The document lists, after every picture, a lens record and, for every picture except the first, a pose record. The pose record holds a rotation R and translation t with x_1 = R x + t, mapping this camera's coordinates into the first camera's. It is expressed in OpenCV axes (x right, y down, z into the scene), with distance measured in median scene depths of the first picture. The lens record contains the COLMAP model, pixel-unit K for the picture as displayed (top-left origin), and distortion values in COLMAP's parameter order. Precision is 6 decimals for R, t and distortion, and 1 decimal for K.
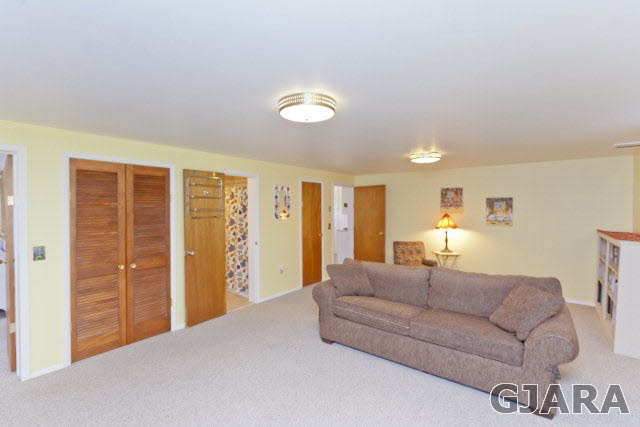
lens RADIAL K [[287.7, 0, 318.5], [0, 287.7, 215.0], [0, 0, 1]] dist [-0.001906, -0.001764]
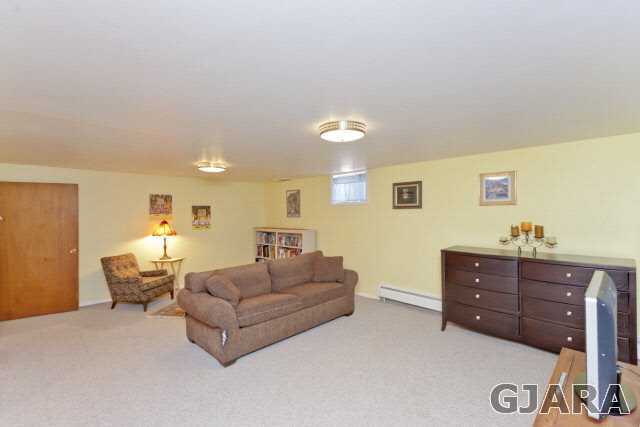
lens RADIAL K [[287.7, 0, 318.6], [0, 287.7, 210.4], [0, 0, 1]] dist [-0.001906, -0.001764]
pose [[0.128658, 0.003482, 0.991683, -0.479647], [0.029997, 0.999523, -0.007401, -0.015830], [-0.991235, 0.030700, 0.128493, 0.339691]]
